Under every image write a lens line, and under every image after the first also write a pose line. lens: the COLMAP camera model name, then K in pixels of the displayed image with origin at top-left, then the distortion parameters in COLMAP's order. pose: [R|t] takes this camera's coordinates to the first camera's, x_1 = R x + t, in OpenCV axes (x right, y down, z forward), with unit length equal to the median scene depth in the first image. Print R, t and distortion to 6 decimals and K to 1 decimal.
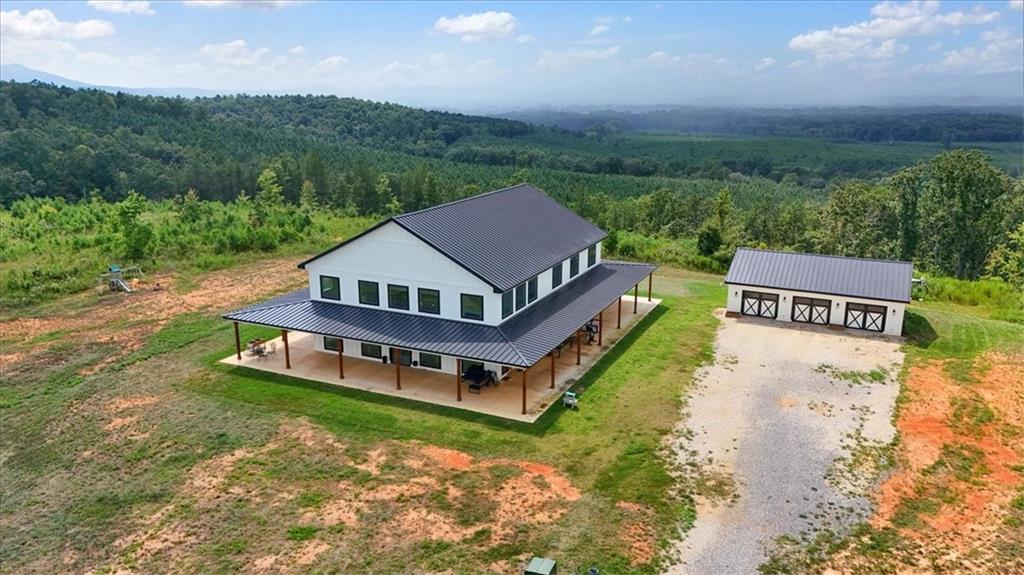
lens RADIAL K [[768.3, 0, 512.9], [0, 768.3, 286.6], [0, 0, 1]] dist [0.001113, 0.001987]
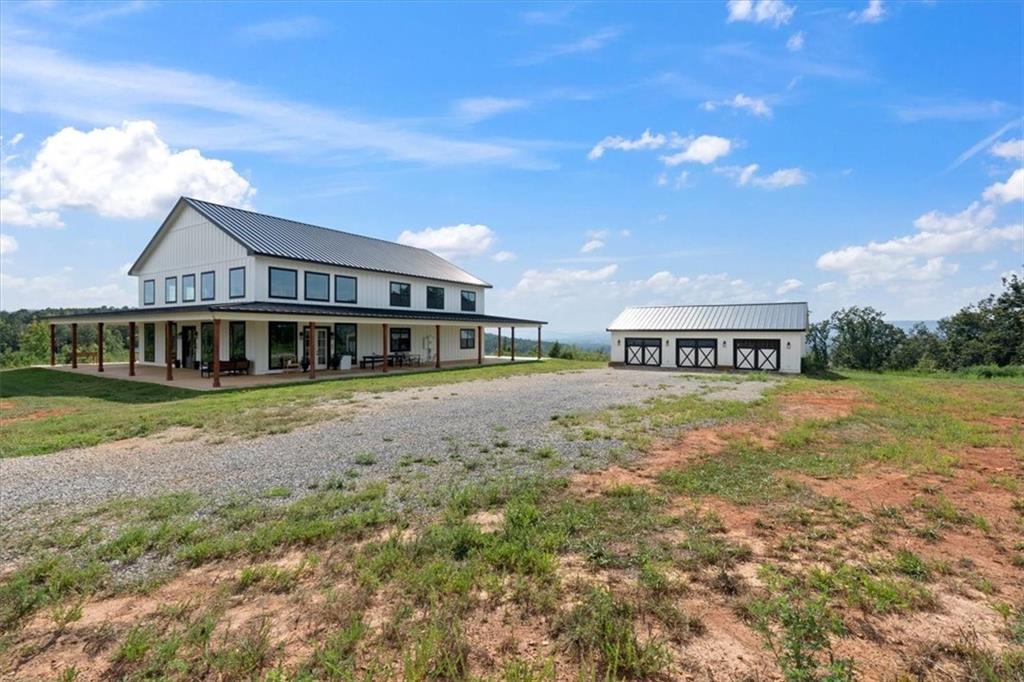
lens RADIAL K [[472.1, 0, 516.1], [0, 472.1, 338.9], [0, 0, 1]] dist [0.000687, 0.000191]
pose [[0.993415, 0.000446, -0.114574, 0.243920], [-0.027568, 0.971544, -0.235251, 0.157210], [0.111209, 0.236860, 0.965158, 0.436294]]
